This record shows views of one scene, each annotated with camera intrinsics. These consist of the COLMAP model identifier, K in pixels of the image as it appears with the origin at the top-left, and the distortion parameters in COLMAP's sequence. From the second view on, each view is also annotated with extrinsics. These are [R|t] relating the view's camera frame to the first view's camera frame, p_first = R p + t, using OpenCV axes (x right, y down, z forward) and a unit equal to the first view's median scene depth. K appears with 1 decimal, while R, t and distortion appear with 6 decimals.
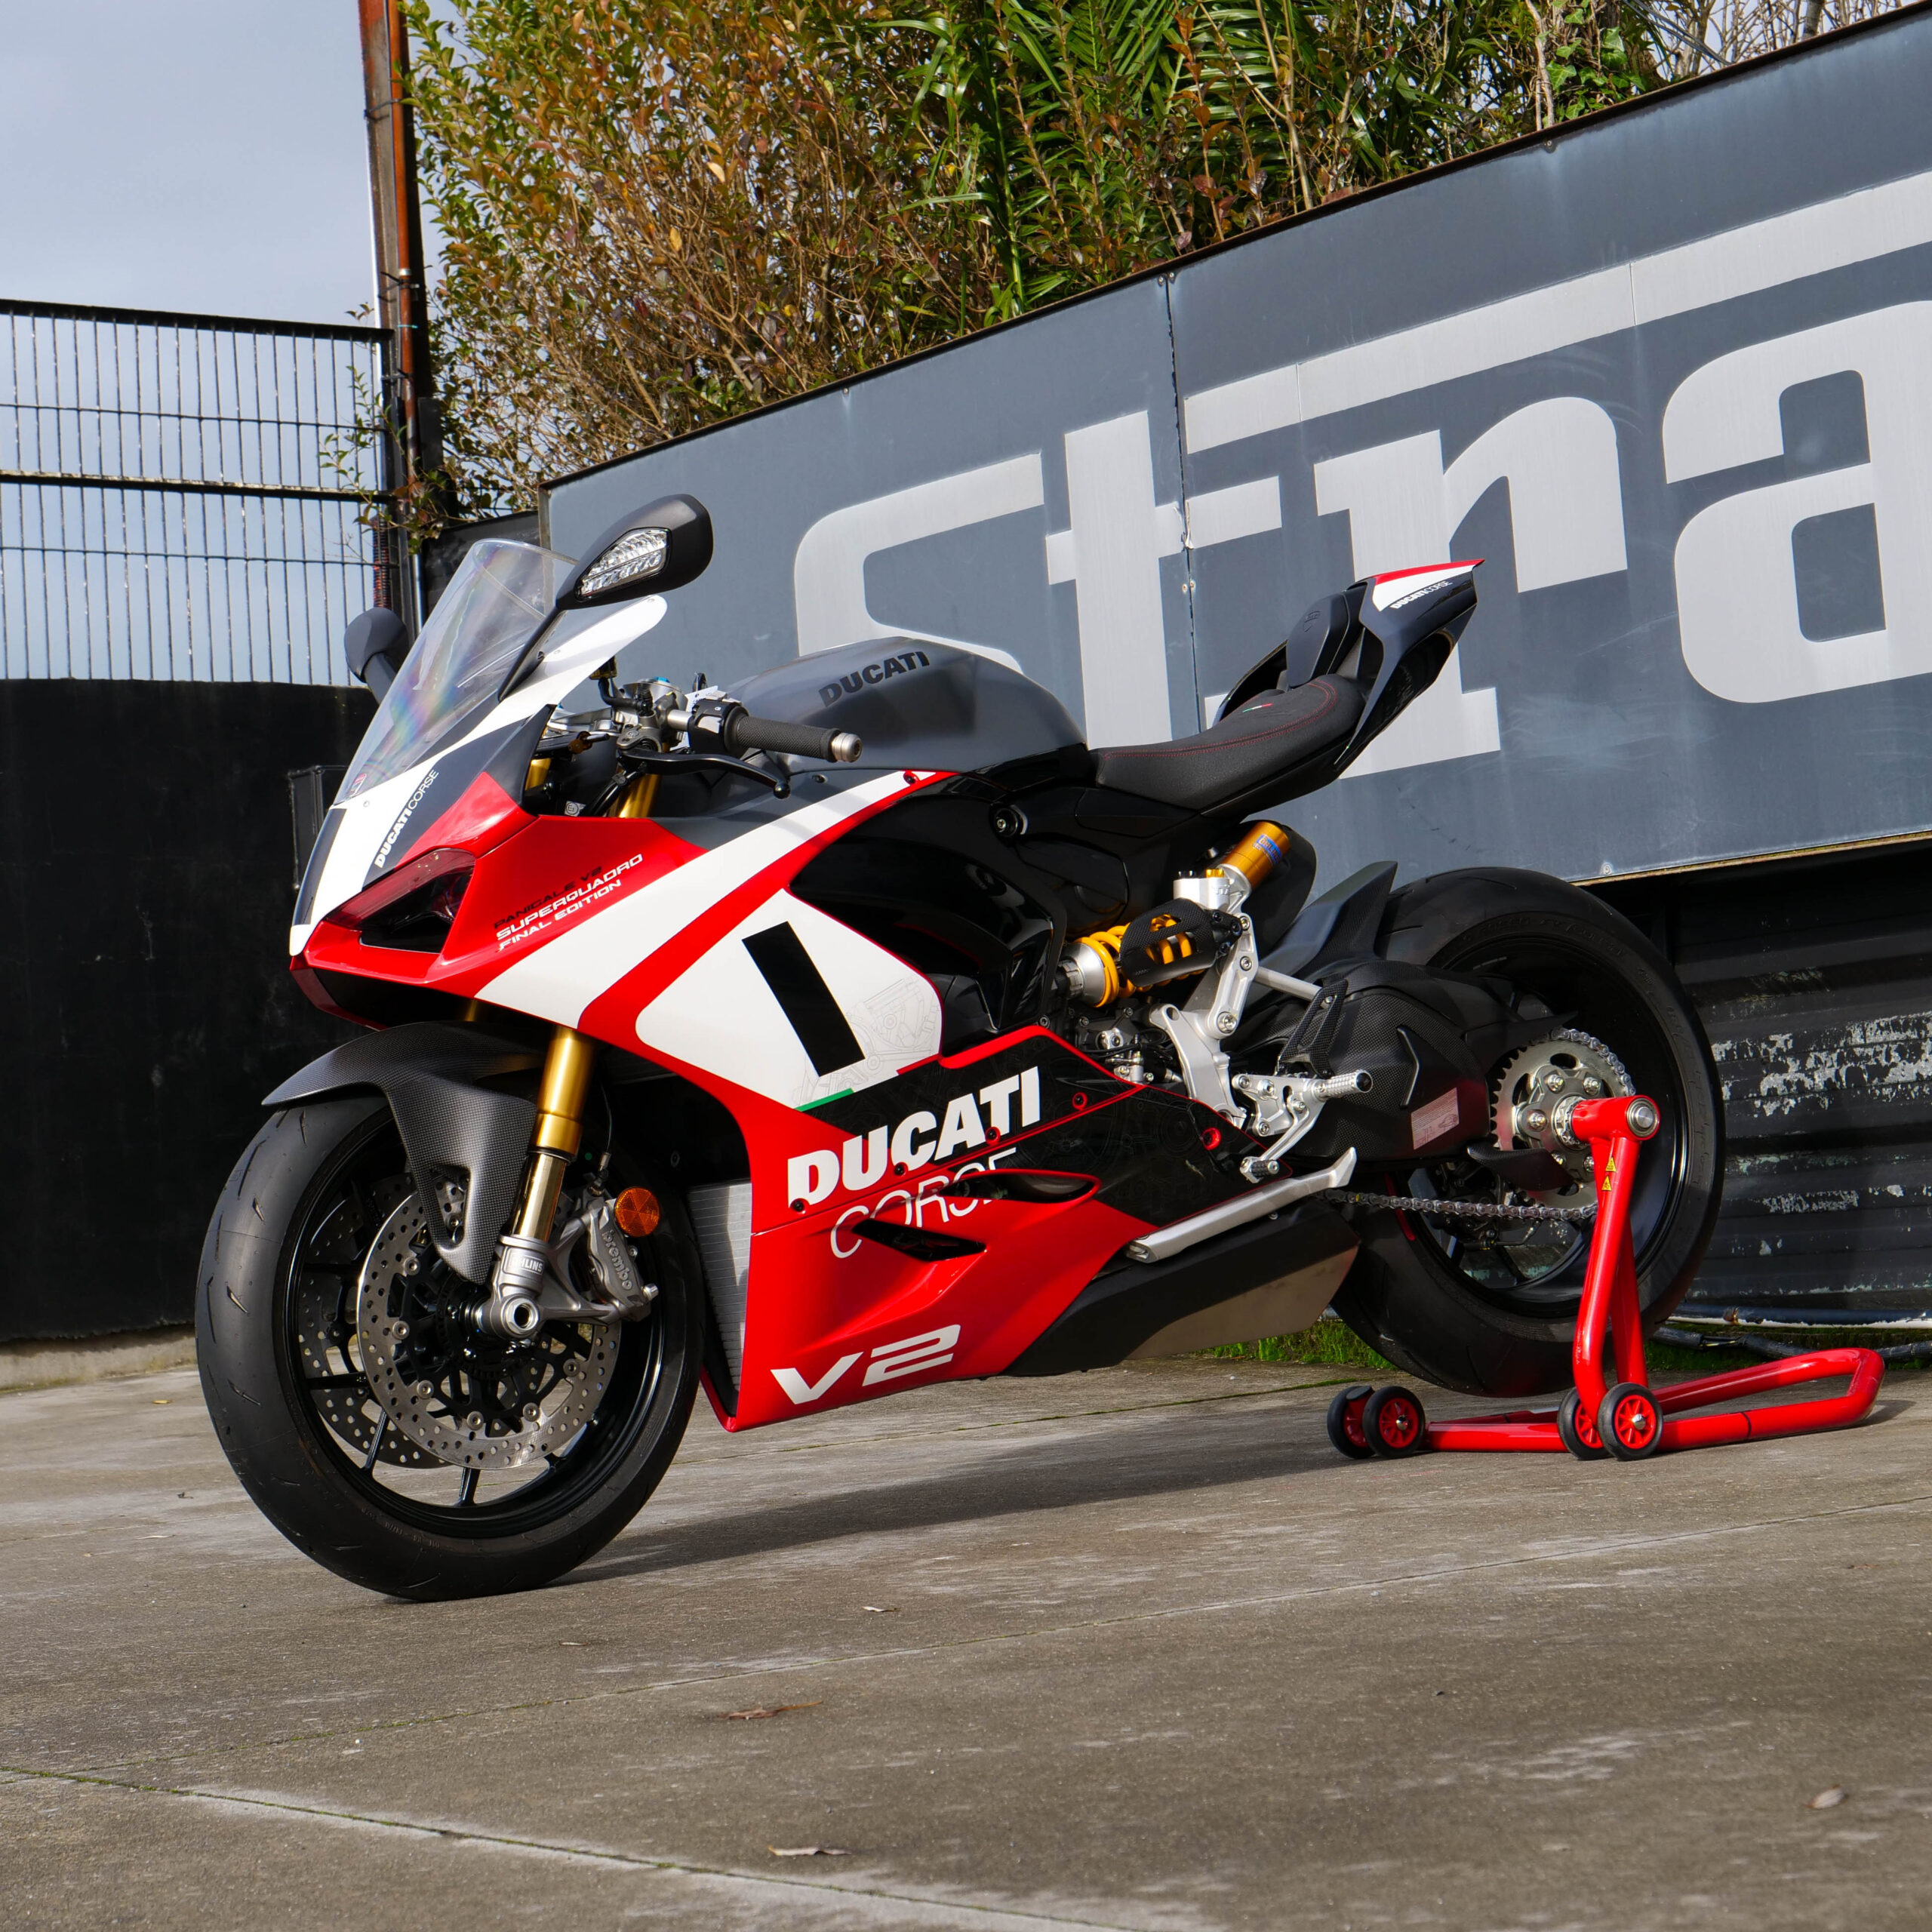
lens RADIAL K [[4737.4, 0, 965.2], [0, 4737.4, 991.5], [0, 0, 1]] dist [-0.007812, 0.210631]
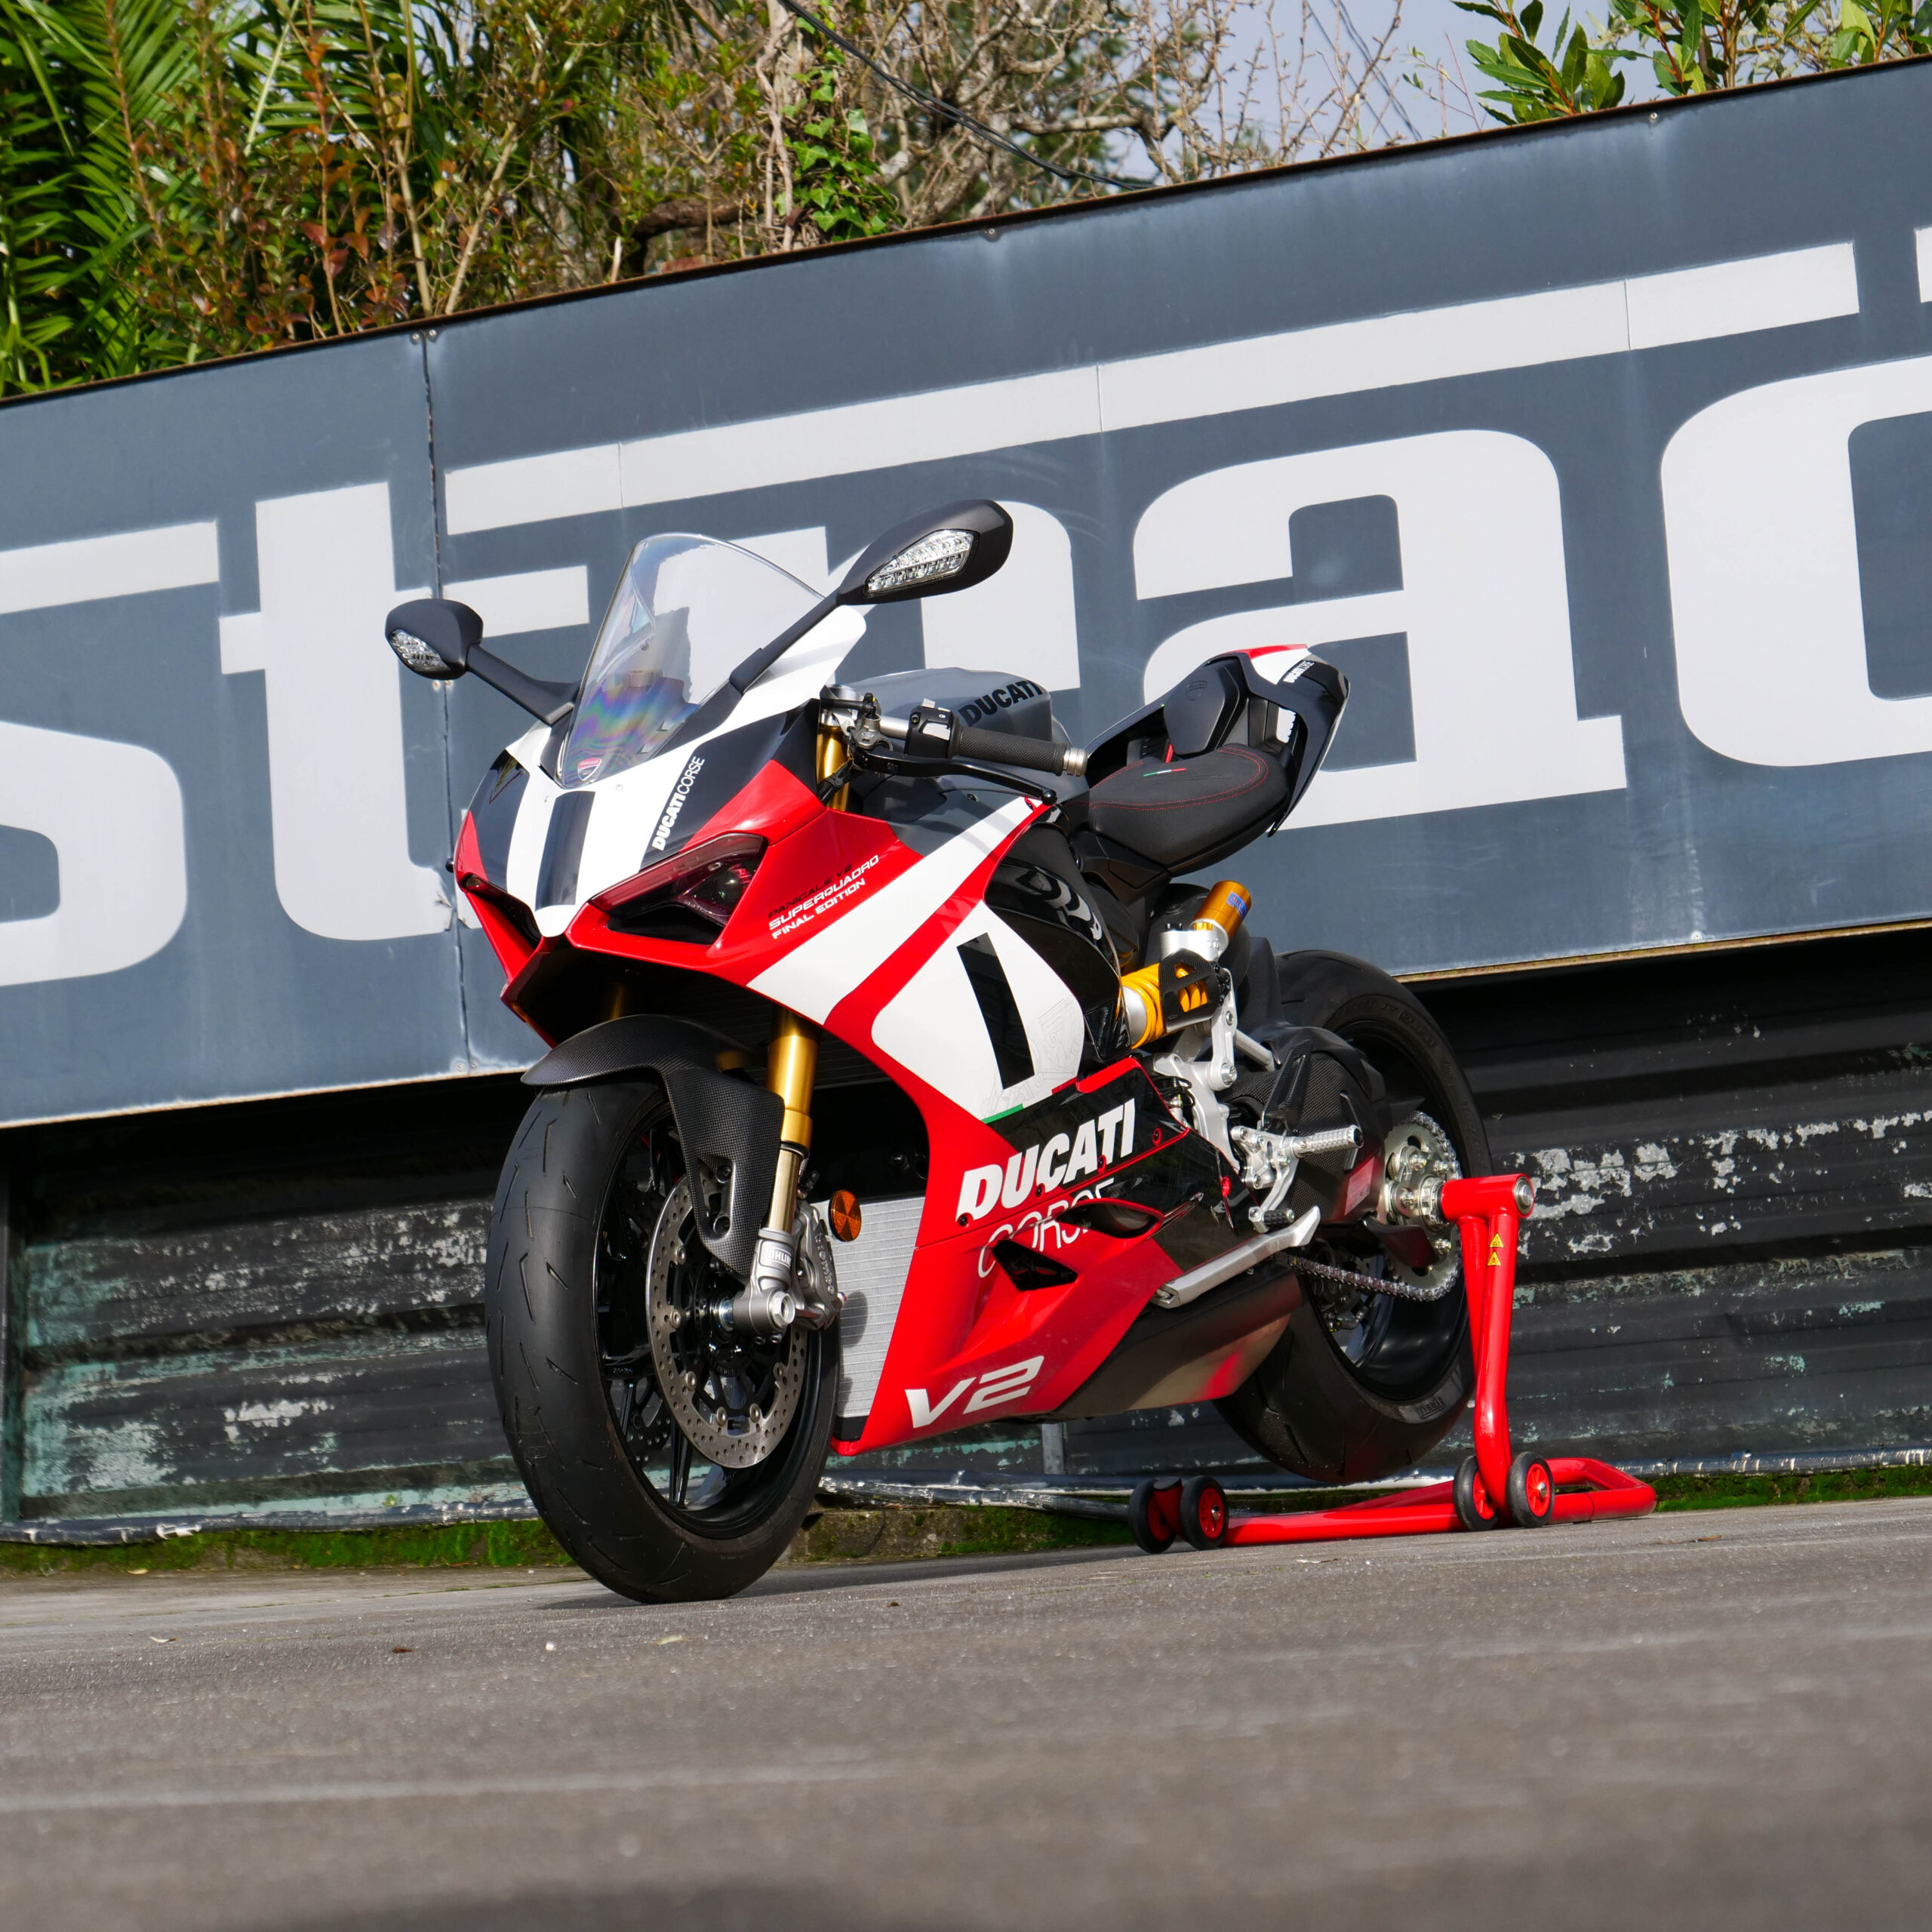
lens RADIAL K [[6836.2, 0, 966.0], [0, 6836.2, 966.0], [0, 0, 1]] dist [0.111865, -1.770406]
pose [[0.902061, 0.054019, 0.428214, -0.643552], [-0.021611, 0.996545, -0.080189, 0.105626], [-0.431067, 0.063081, 0.900112, -0.293776]]
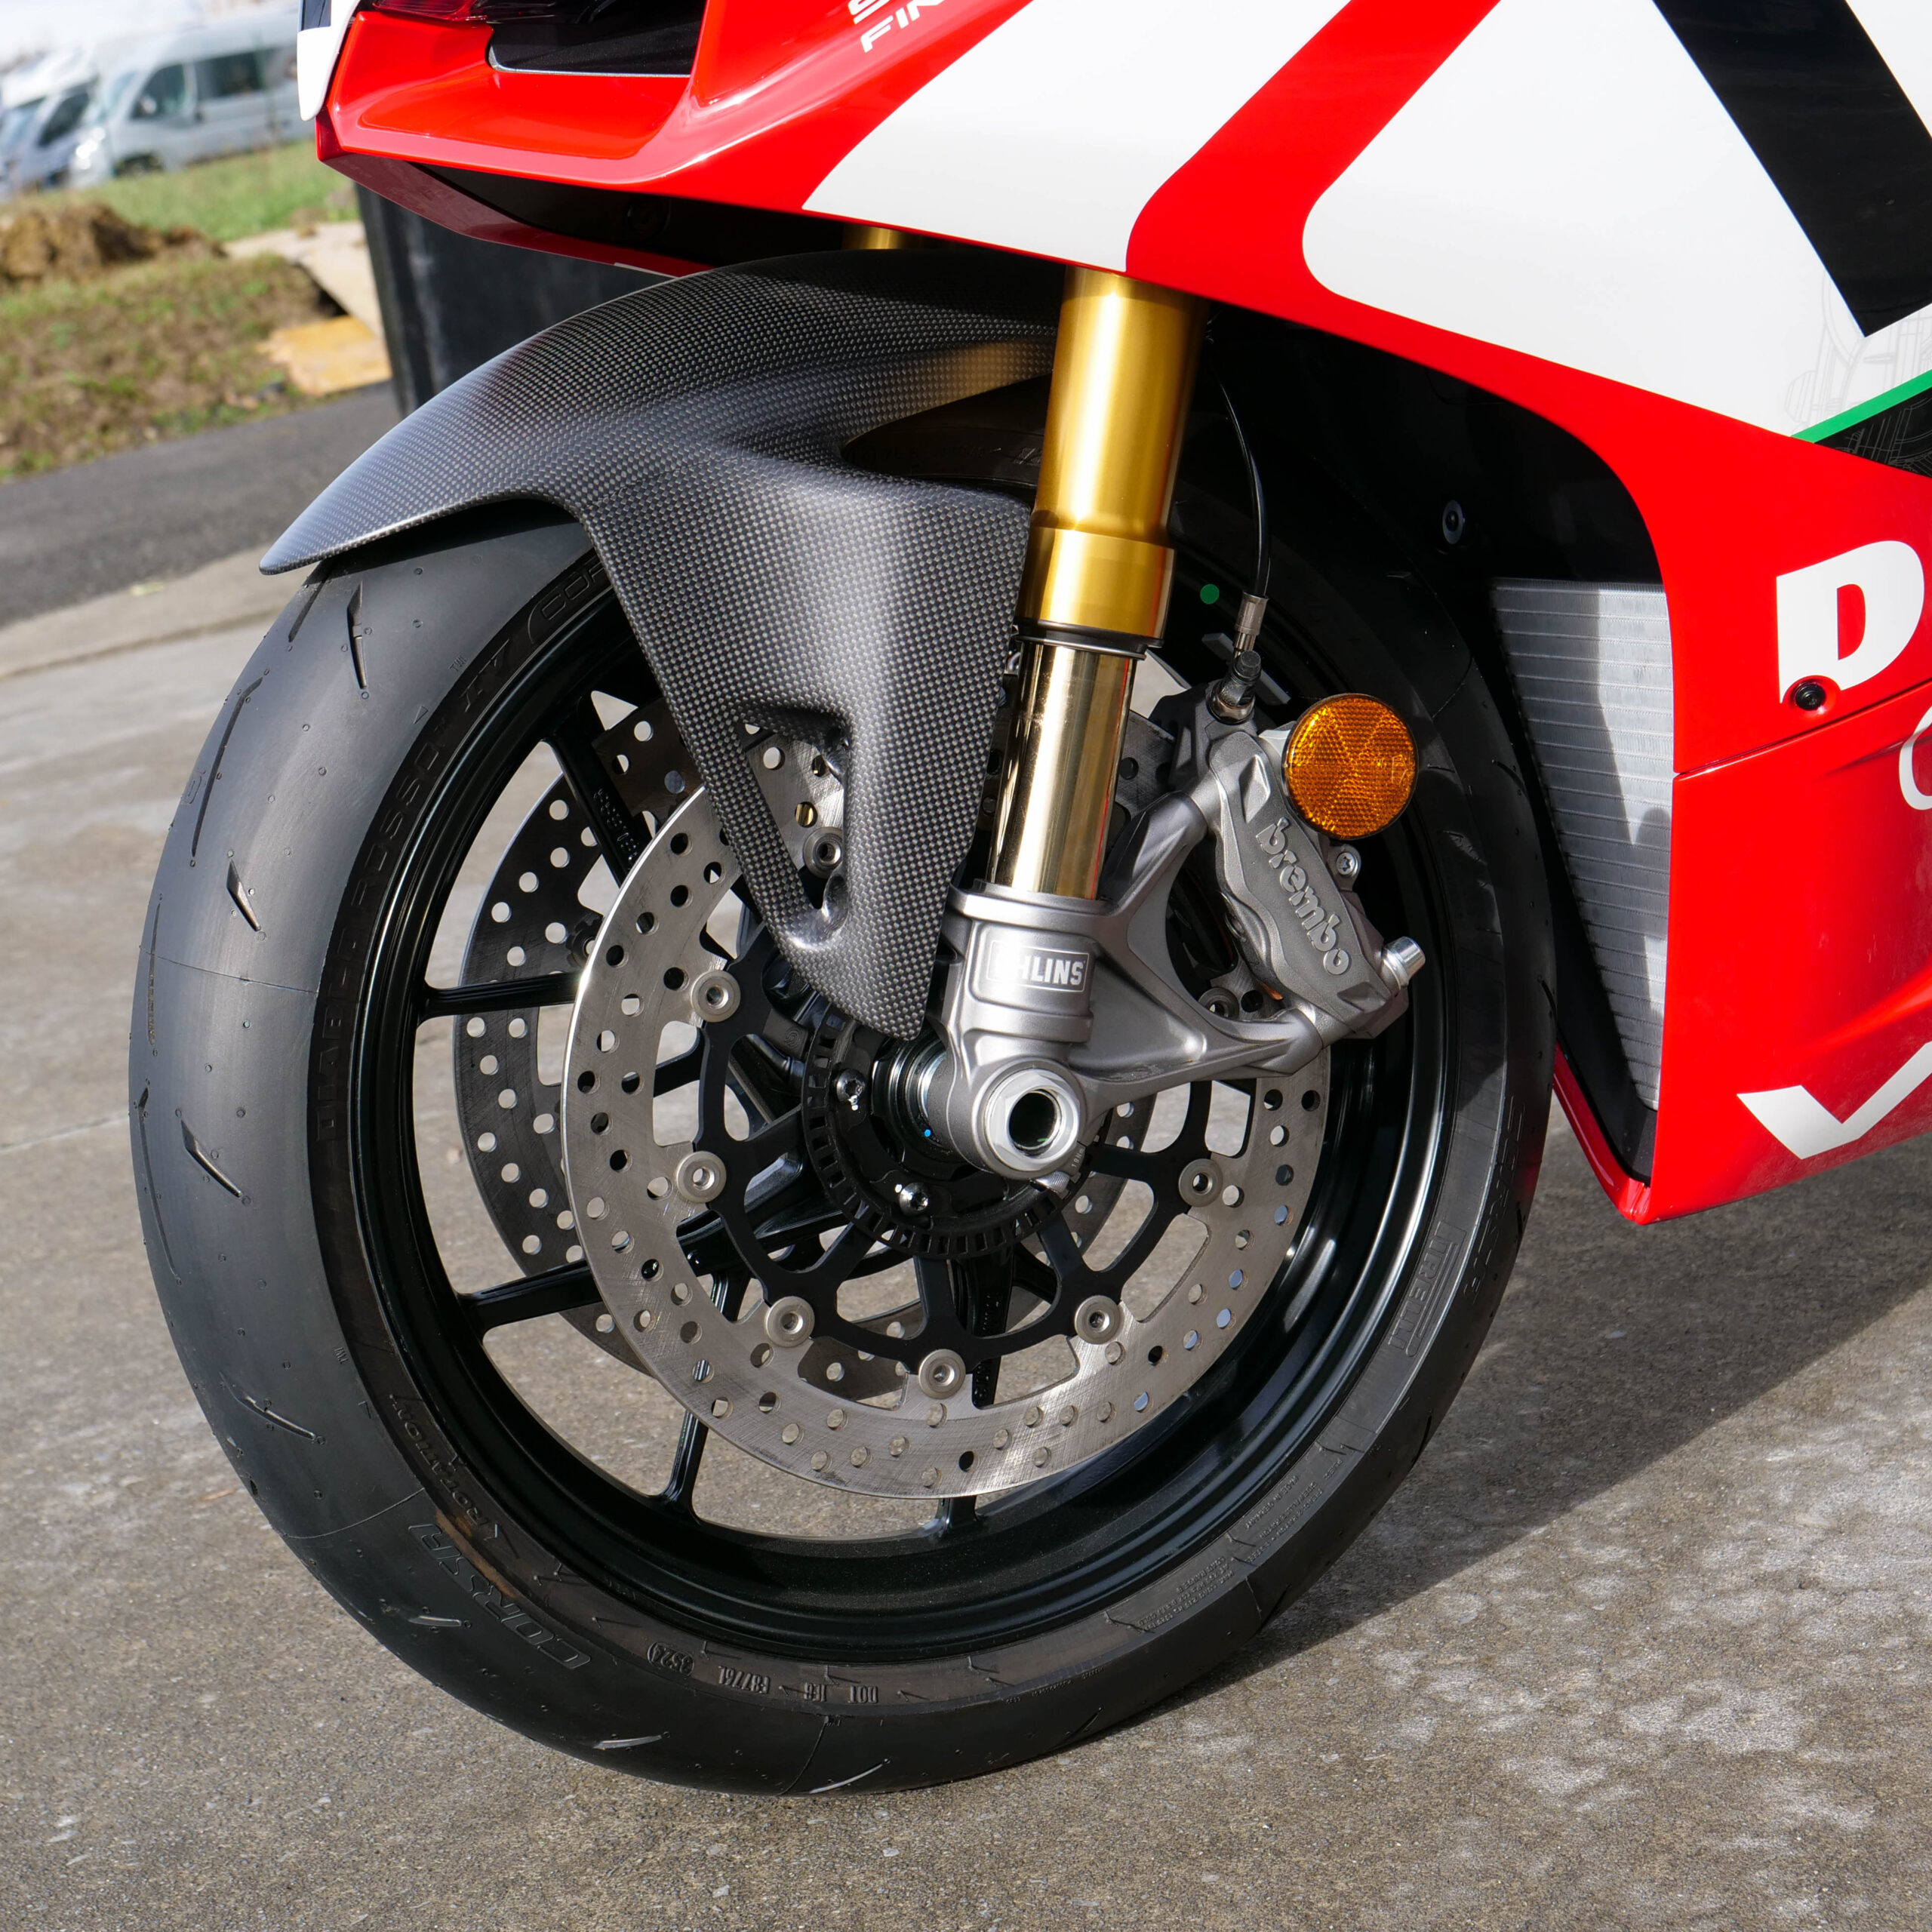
lens RADIAL K [[3604.4, 0, 919.3], [0, 3604.4, 968.4], [0, 0, 1]] dist [-0.004088, -0.044159]
pose [[0.973859, -0.038559, -0.223858, -0.039769], [0.099734, 0.958001, 0.268863, -0.014083], [0.204089, -0.284161, 0.936803, 0.716827]]
